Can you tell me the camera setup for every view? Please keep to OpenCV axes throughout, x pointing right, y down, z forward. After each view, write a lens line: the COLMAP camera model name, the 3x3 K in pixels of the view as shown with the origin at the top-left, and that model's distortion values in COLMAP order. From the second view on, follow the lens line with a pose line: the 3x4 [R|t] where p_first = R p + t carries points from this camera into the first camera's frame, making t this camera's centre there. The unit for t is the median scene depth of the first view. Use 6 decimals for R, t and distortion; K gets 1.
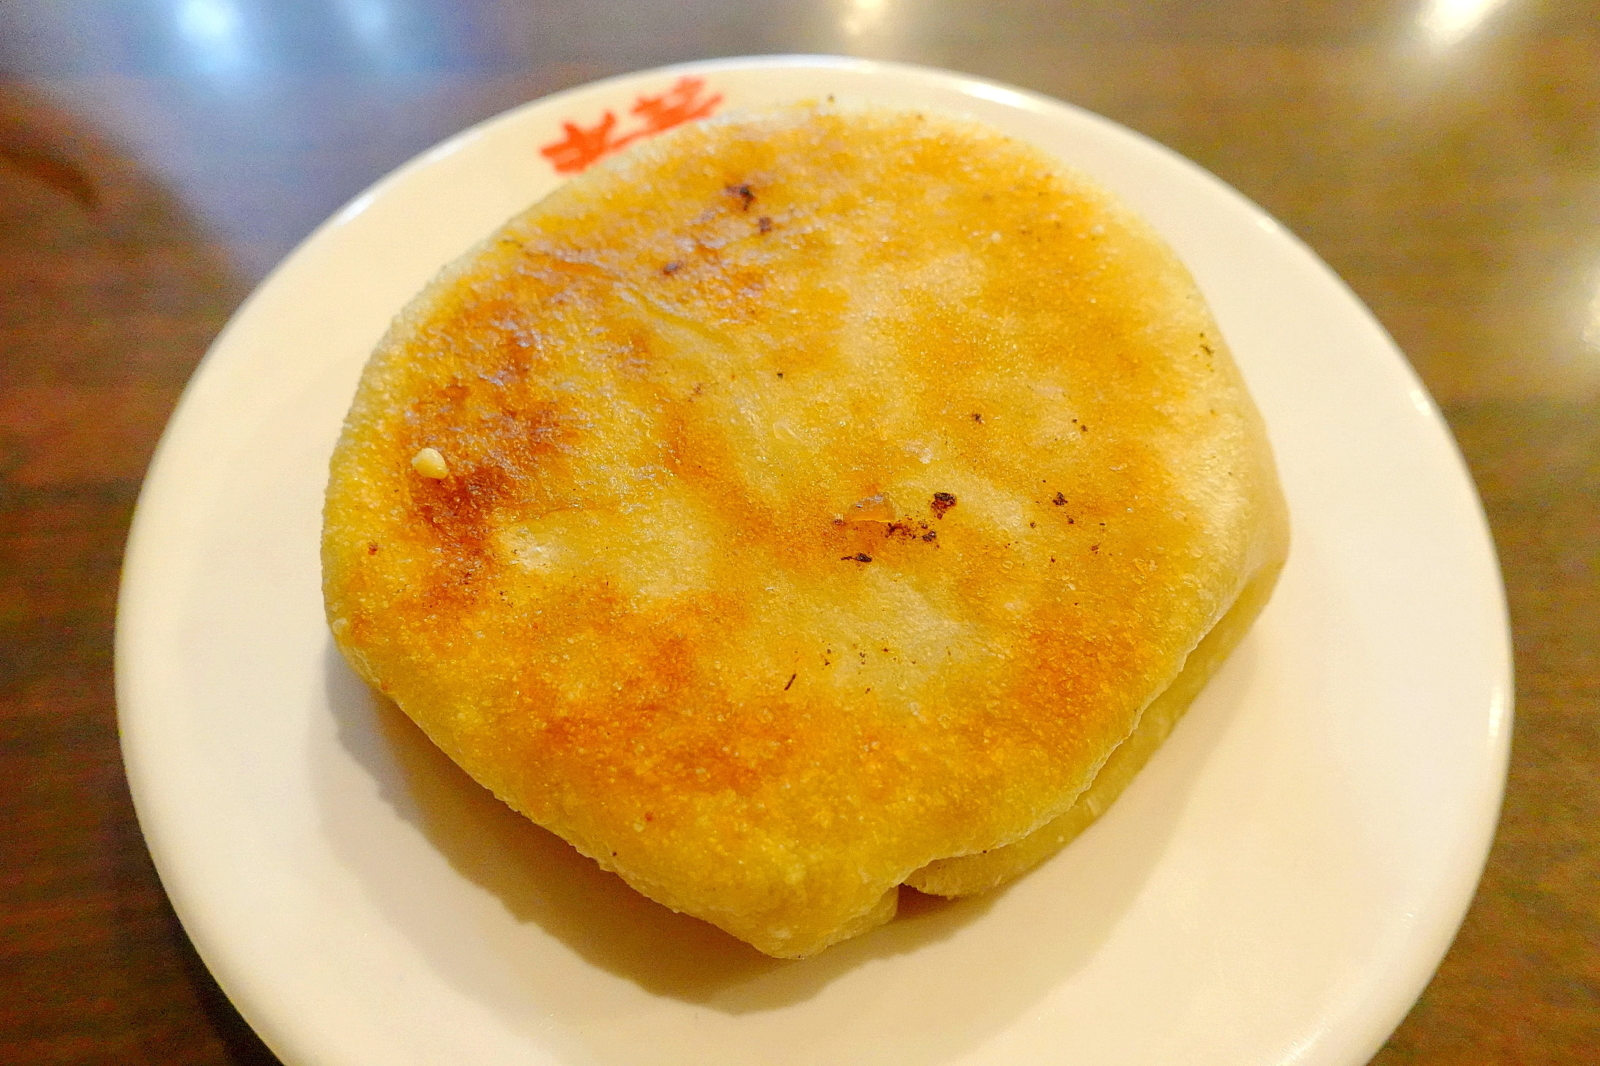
lens RADIAL K [[1061.1, 0, 800.0], [0, 1061.1, 533.0], [0, 0, 1]] dist [-0.001624, 0.000343]
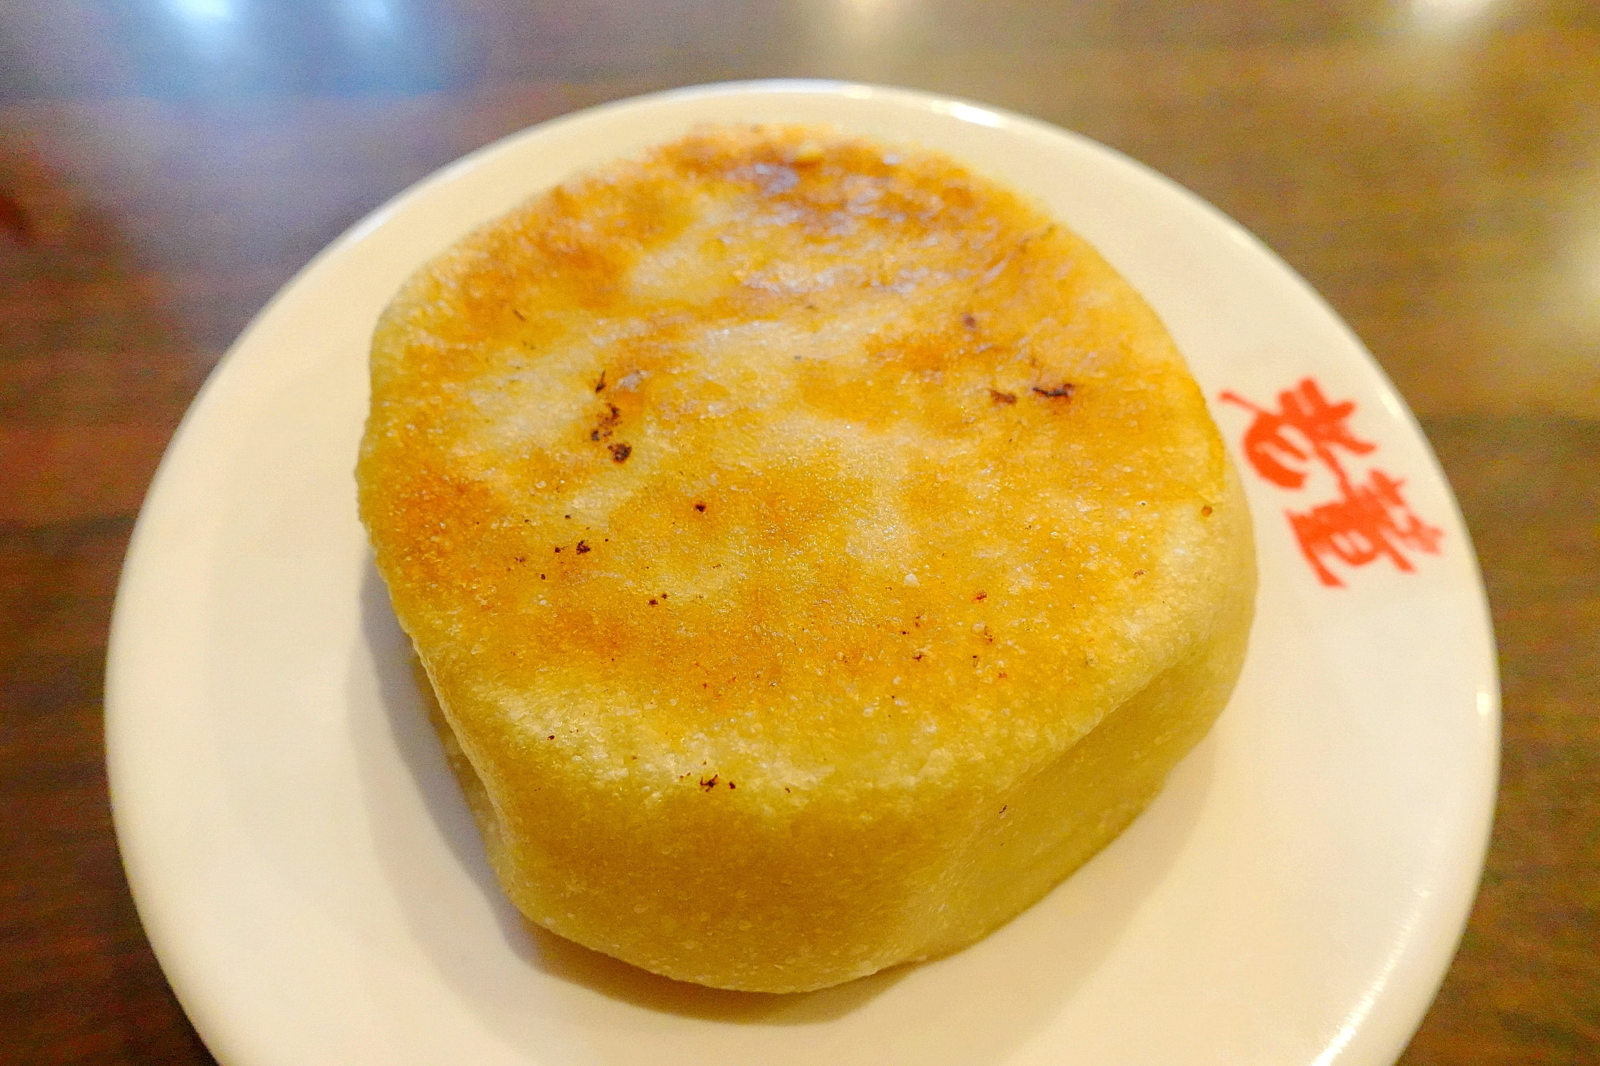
lens RADIAL K [[1061.1, 0, 800.0], [0, 1061.1, 533.0], [0, 0, 1]] dist [-0.001624, 0.000343]
pose [[-0.287324, 0.813026, -0.506393, 0.619405], [-0.837889, 0.042819, 0.544159, -0.677947], [0.464099, 0.580651, 0.668922, 0.386868]]
